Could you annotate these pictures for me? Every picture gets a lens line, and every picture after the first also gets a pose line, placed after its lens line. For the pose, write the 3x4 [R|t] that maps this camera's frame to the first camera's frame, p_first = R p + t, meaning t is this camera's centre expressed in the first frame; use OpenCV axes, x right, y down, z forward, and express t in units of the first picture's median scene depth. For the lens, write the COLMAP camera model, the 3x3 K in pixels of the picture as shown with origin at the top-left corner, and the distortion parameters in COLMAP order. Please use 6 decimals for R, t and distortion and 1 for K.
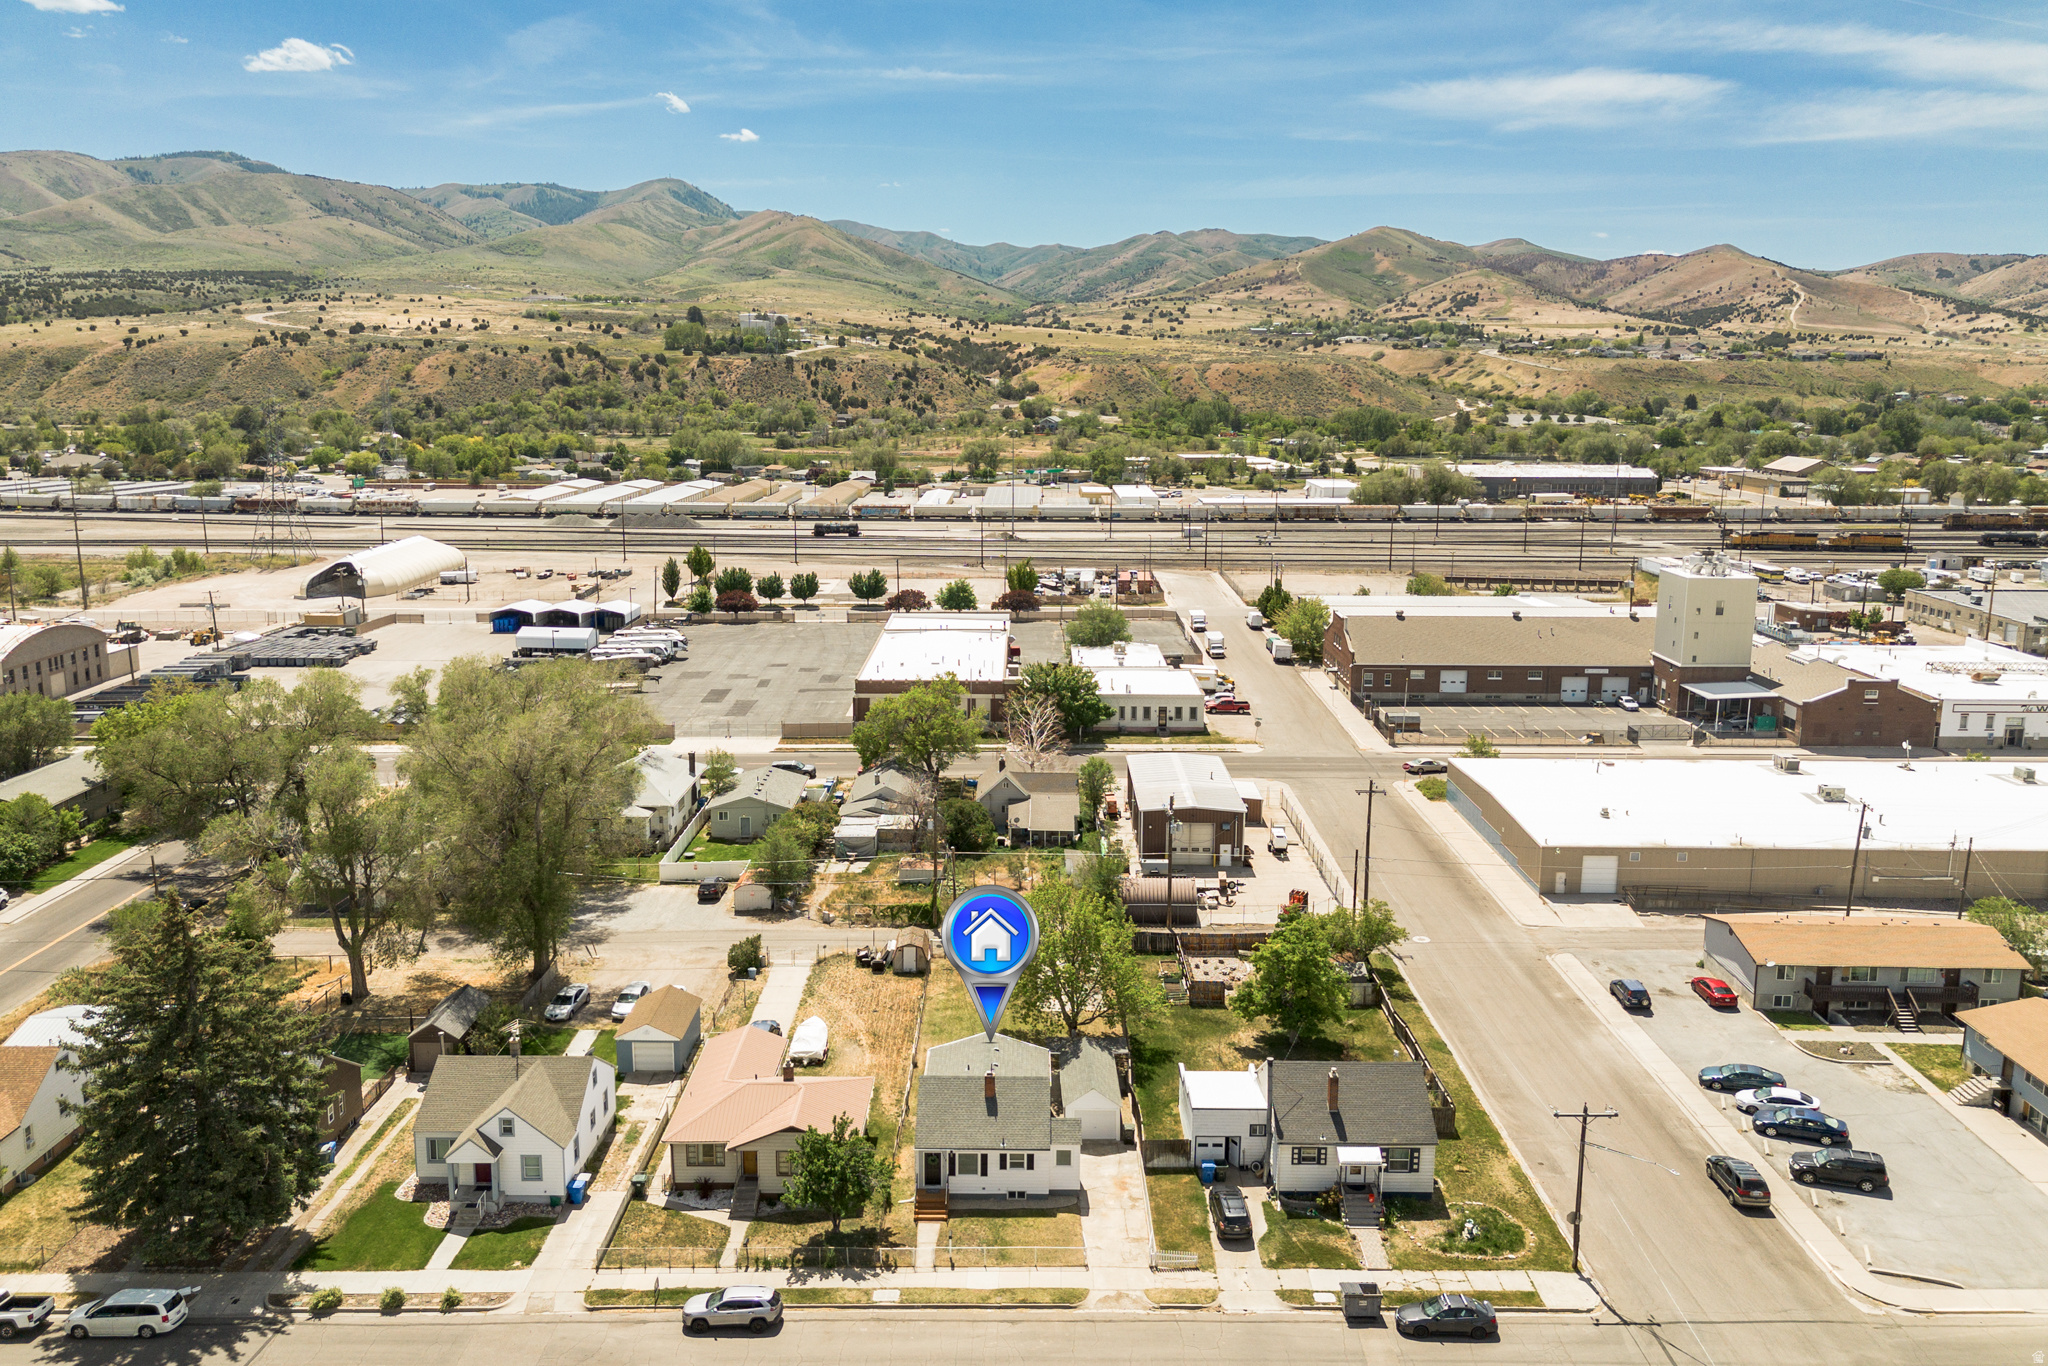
lens RADIAL K [[1566.7, 0, 1026.9], [0, 1566.7, 691.6], [0, 0, 1]] dist [0.044216, -0.011261]
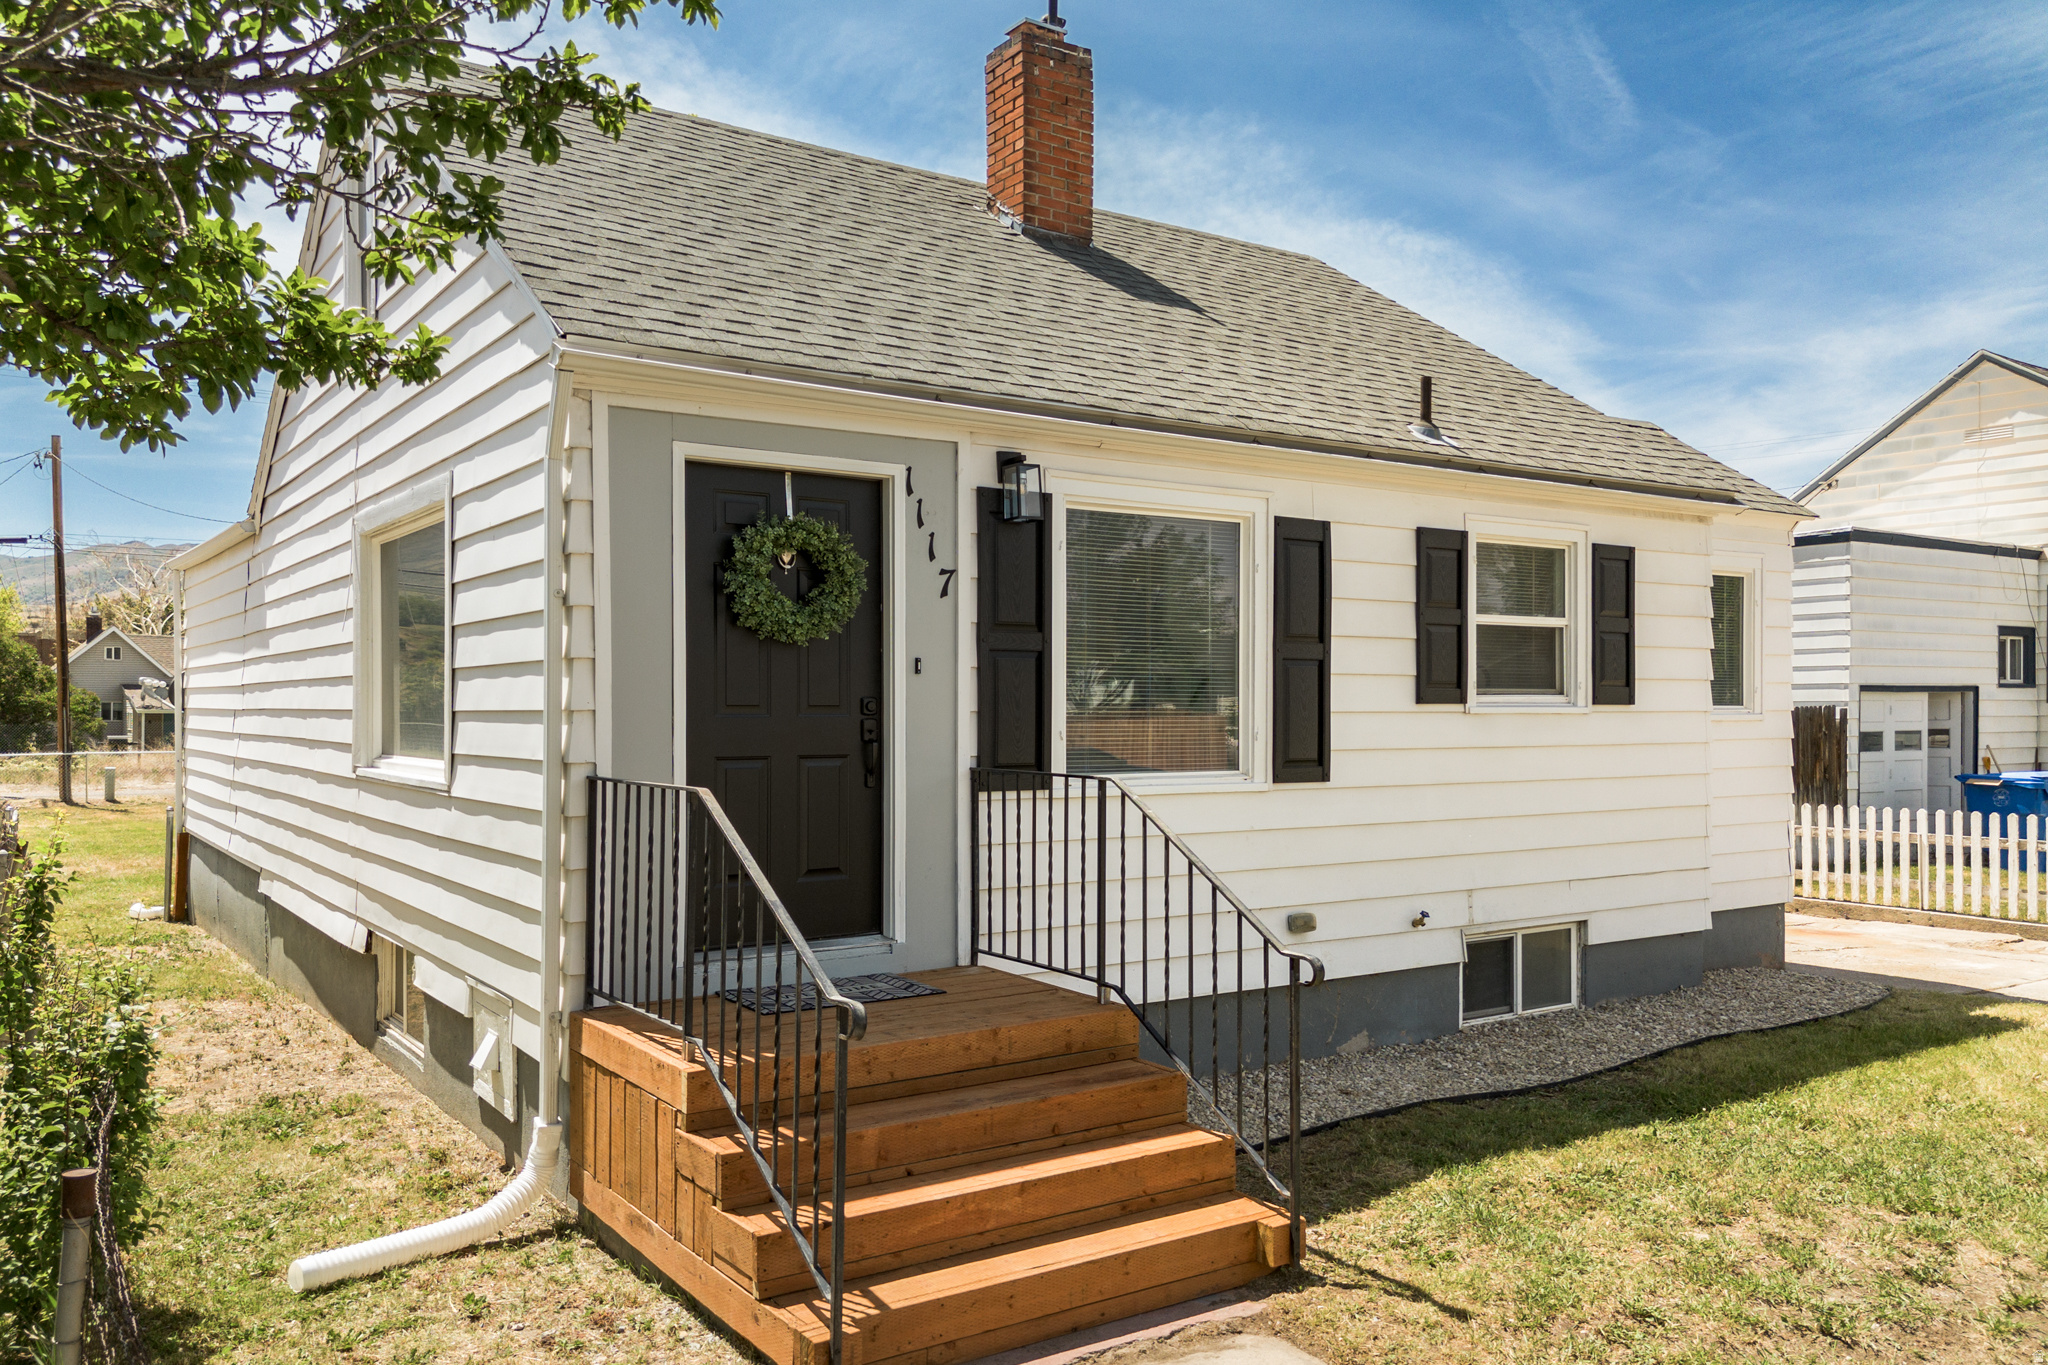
lens RADIAL K [[1566.7, 0, 1056.0], [0, 1566.7, 744.1], [0, 0, 1]] dist [0.044216, -0.011261]
pose [[0.807297, -0.011480, 0.590034, -0.016575], [0.142582, 0.973985, -0.176134, 0.056657], [-0.572662, 0.226321, 0.787932, 0.165375]]
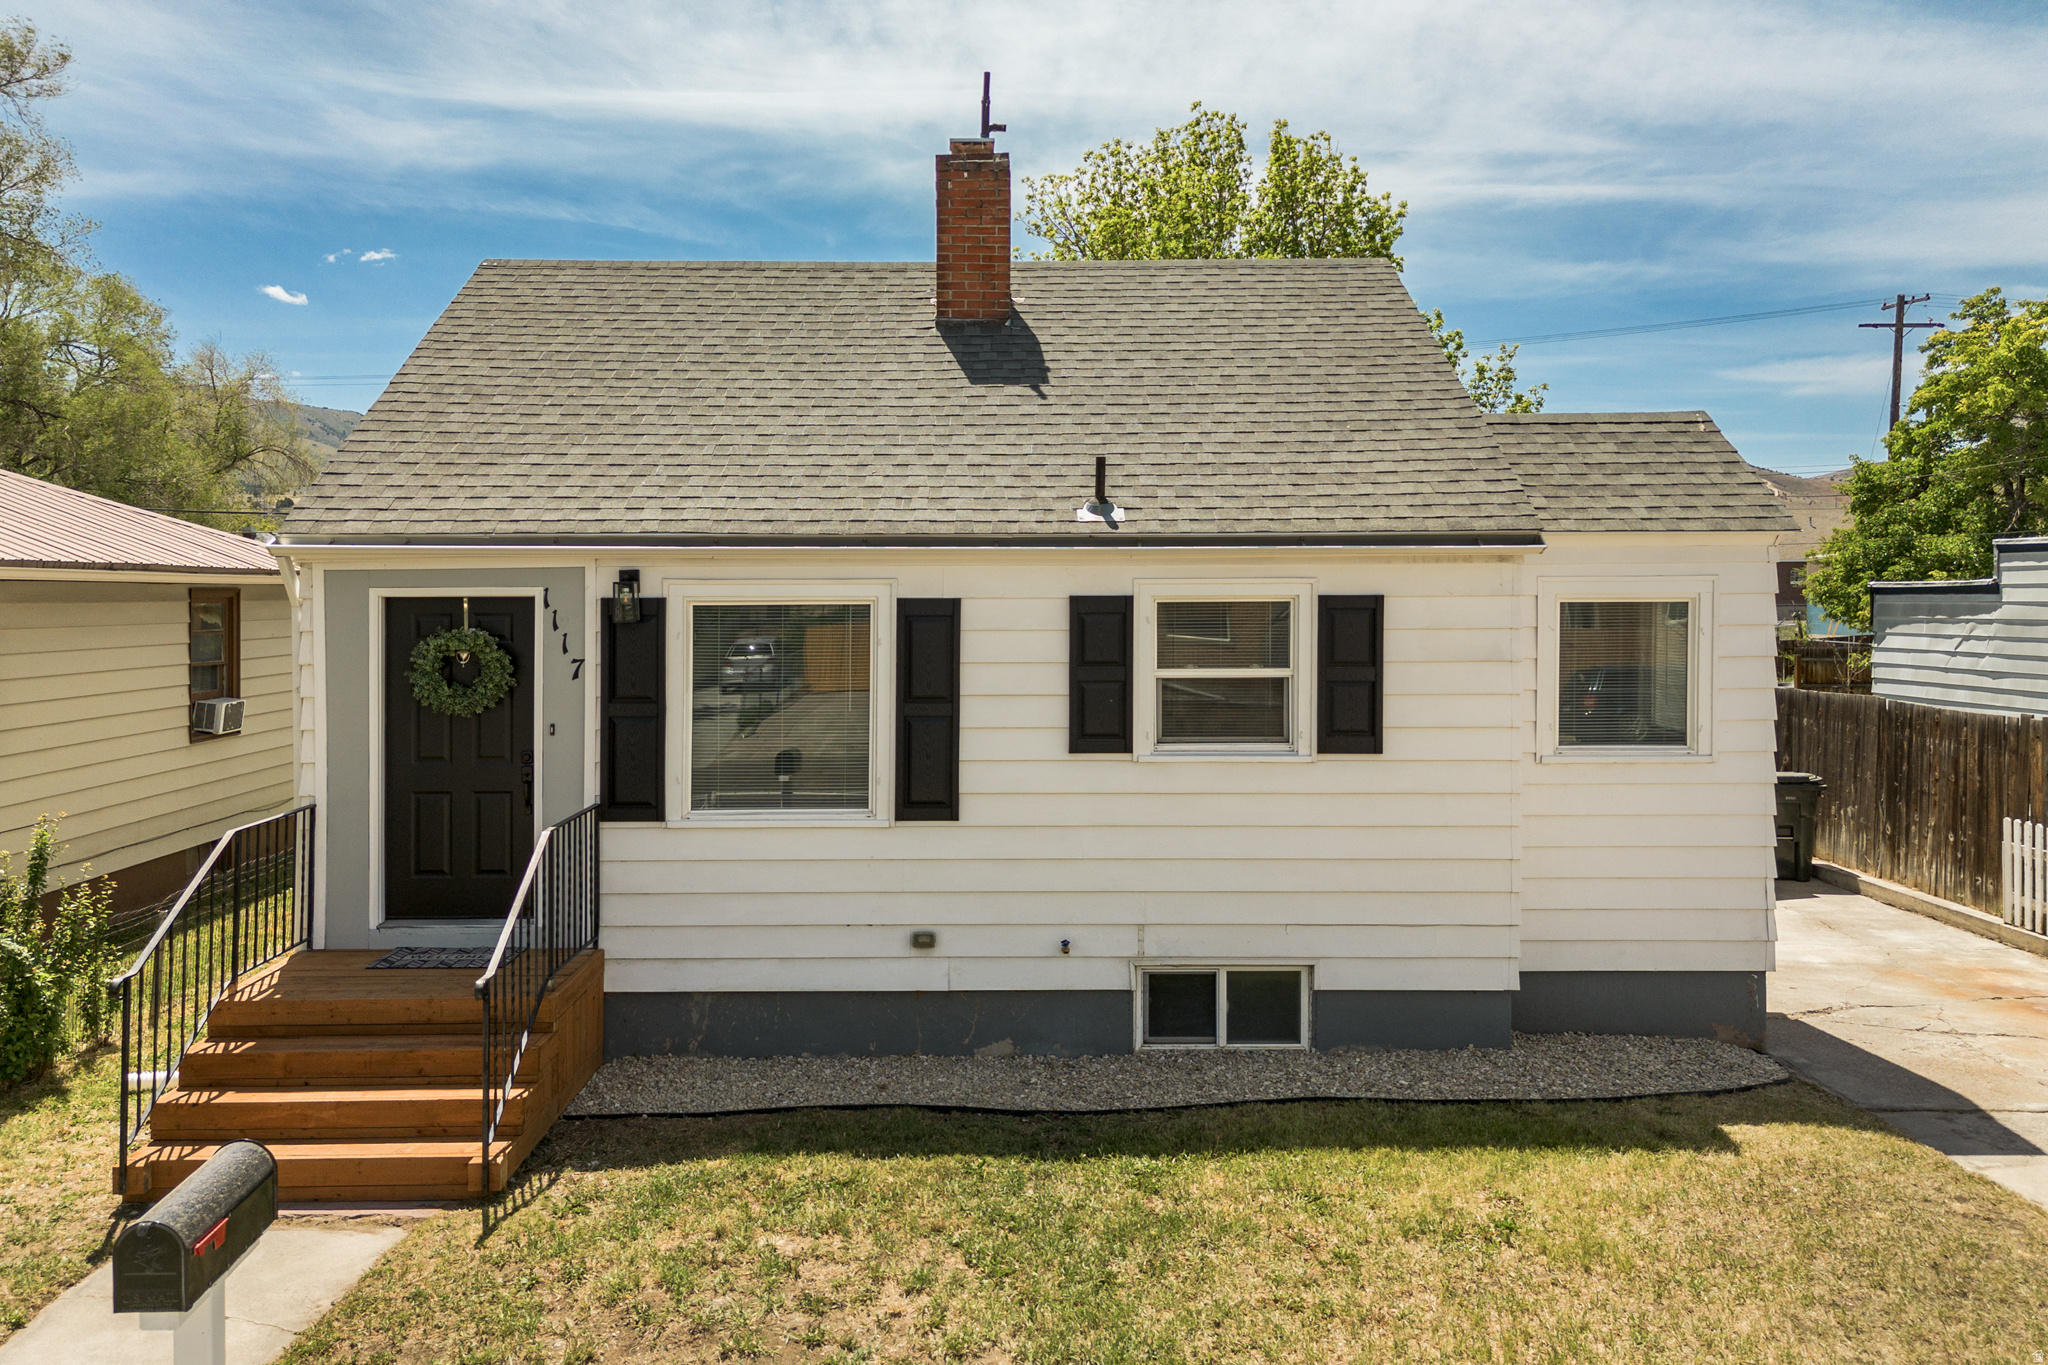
lens RADIAL K [[1566.7, 0, 1034.0], [0, 1566.7, 690.6], [0, 0, 1]] dist [0.044216, -0.011261]
pose [[0.999792, -0.003210, 0.020165, -0.003882], [0.006971, 0.981889, -0.189329, 0.056609], [-0.019192, 0.189430, 0.981707, 0.157592]]
